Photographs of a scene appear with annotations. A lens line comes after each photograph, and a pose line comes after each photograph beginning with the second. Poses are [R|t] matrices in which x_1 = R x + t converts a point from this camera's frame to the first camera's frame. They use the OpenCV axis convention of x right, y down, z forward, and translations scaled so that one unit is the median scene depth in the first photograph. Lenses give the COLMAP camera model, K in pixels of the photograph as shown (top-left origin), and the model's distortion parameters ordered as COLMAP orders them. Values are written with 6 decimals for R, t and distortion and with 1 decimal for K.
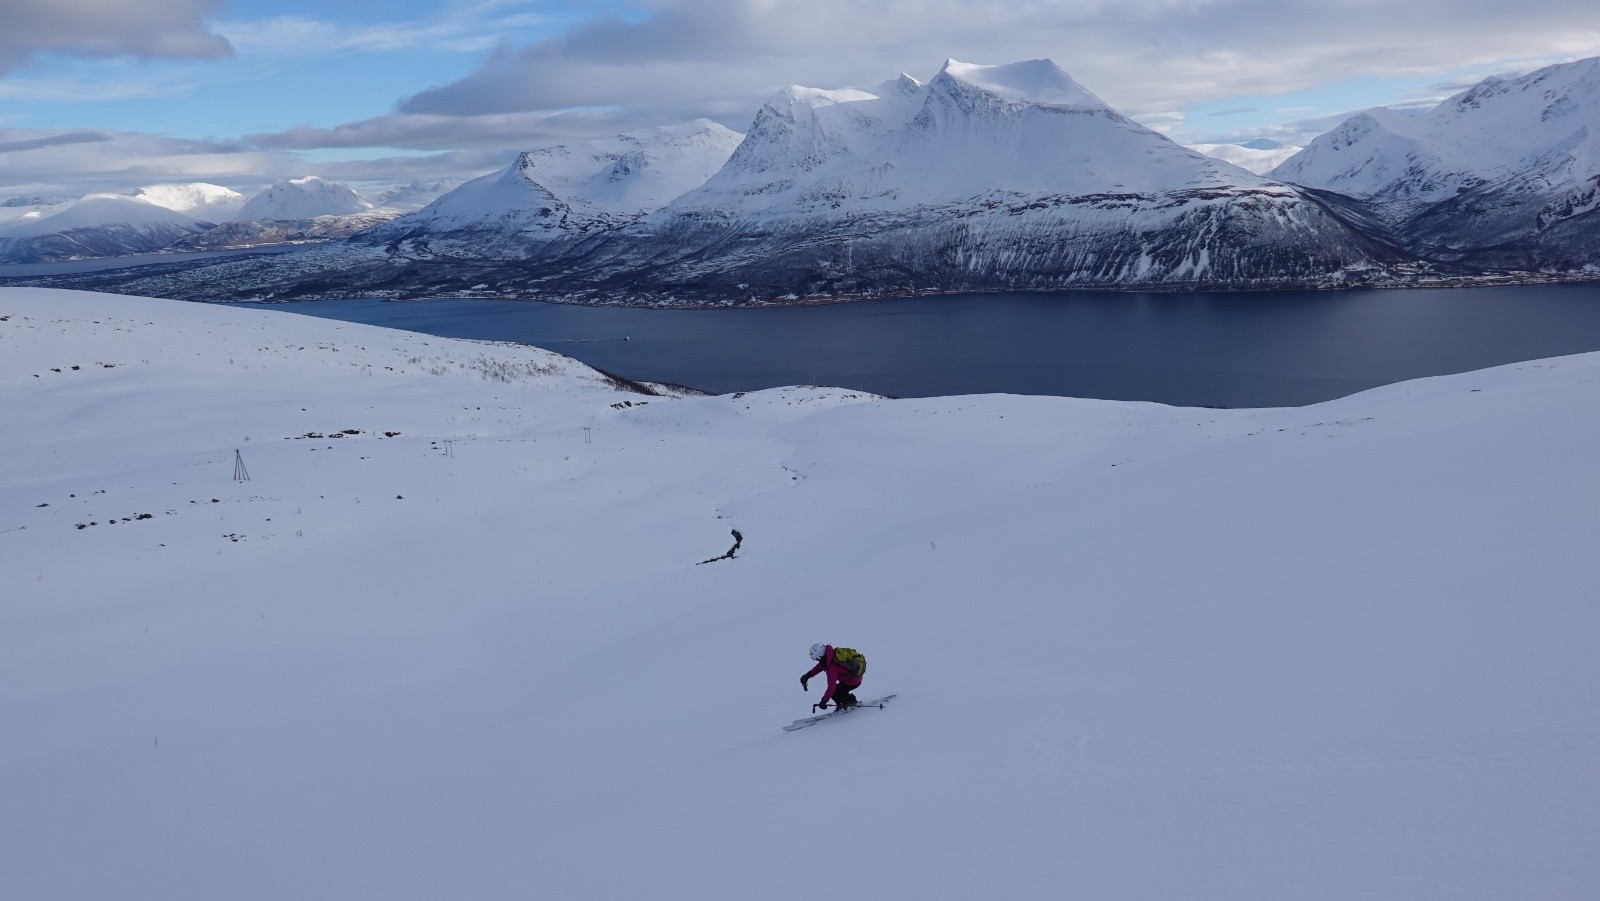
lens RADIAL K [[1103.0, 0, 803.1], [0, 1103.0, 464.4], [0, 0, 1]] dist [-0.019089, 0.005269]
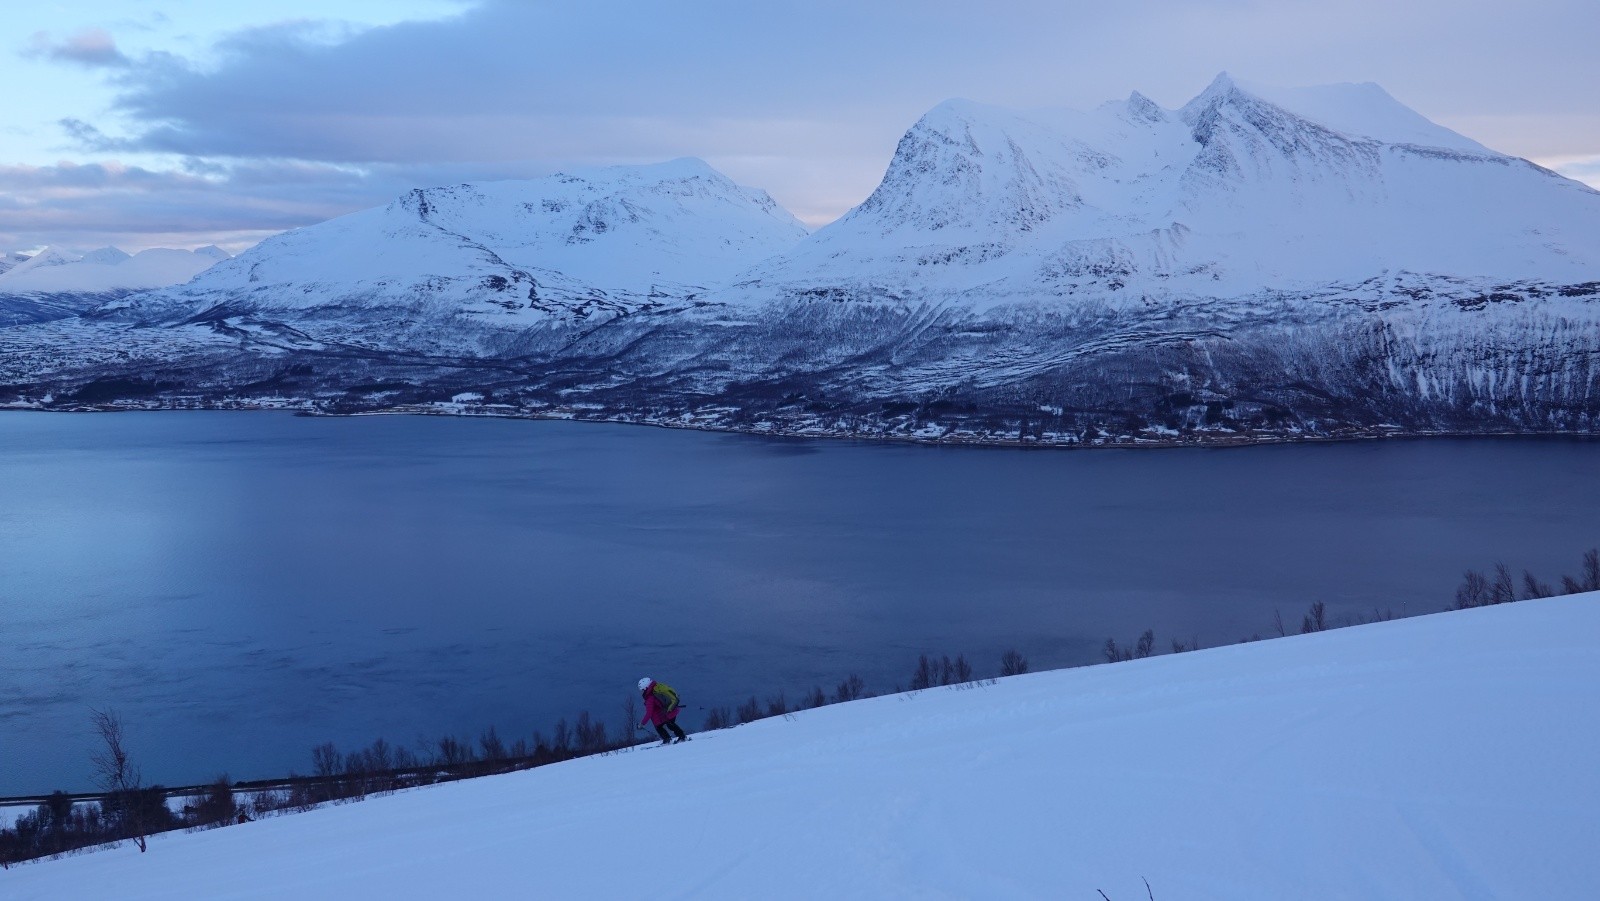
lens RADIAL K [[1598.7, 0, 787.7], [0, 1598.7, 486.7], [0, 0, 1]] dist [-0.004126, 0.000000]
pose [[0.989661, 0.031615, 0.139901, -0.246959], [-0.013294, 0.991424, -0.130003, -0.010978], [-0.142811, 0.126799, 0.981594, 0.176420]]
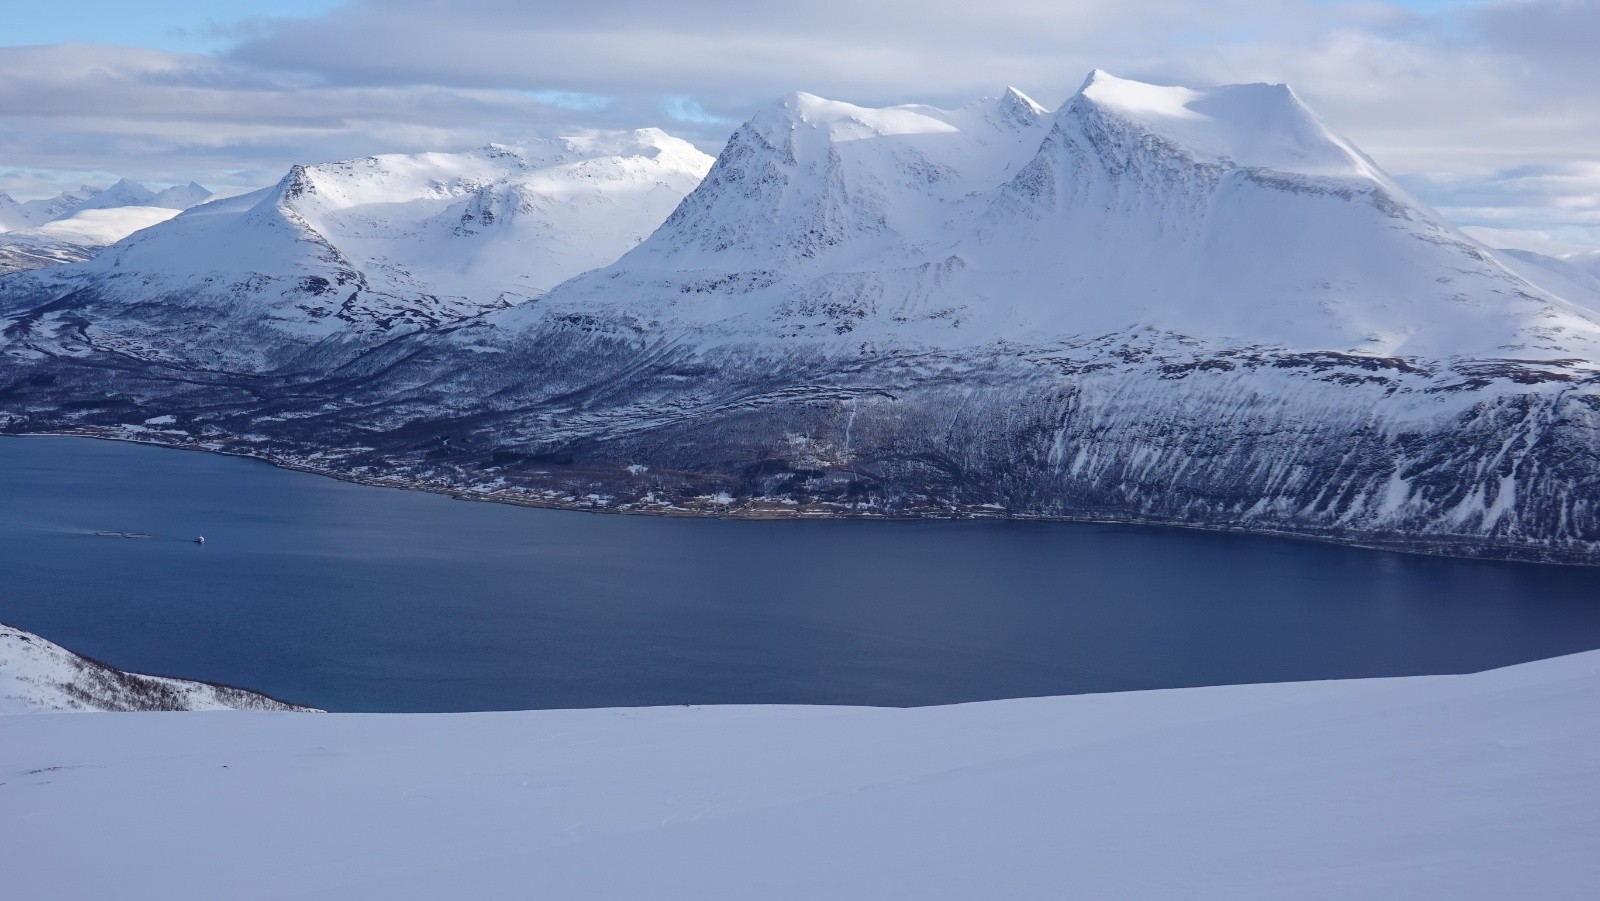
lens RADIAL K [[2288.3, 0, 795.6], [0, 2288.3, 461.9], [0, 0, 1]] dist [-0.018454, 0.000000]
pose [[0.995539, 0.085224, -0.040495, 0.052469], [-0.090354, 0.984721, -0.148867, -0.007982], [0.027189, 0.151862, 0.988028, -0.061408]]
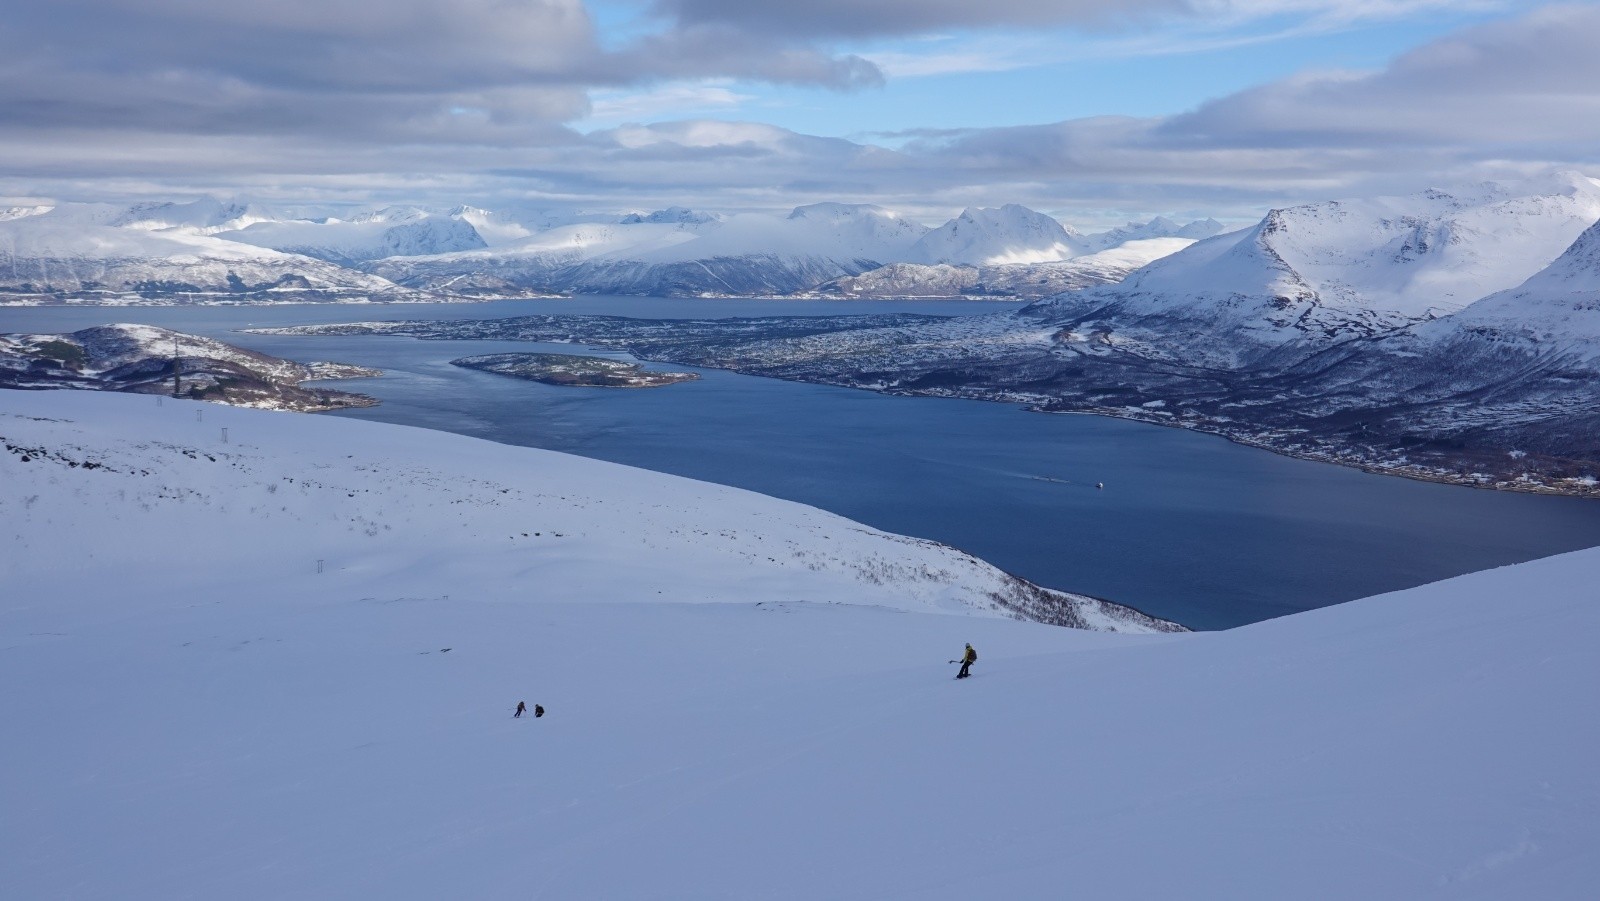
lens RADIAL K [[1756.0, 0, 792.5], [0, 1756.0, 459.7], [0, 0, 1]] dist [-0.009691, 0.000000]
pose [[0.855406, 0.124568, -0.502757, 0.082942], [-0.180627, 0.981457, -0.064149, -0.011014], [0.485443, 0.145685, 0.862045, -0.089698]]
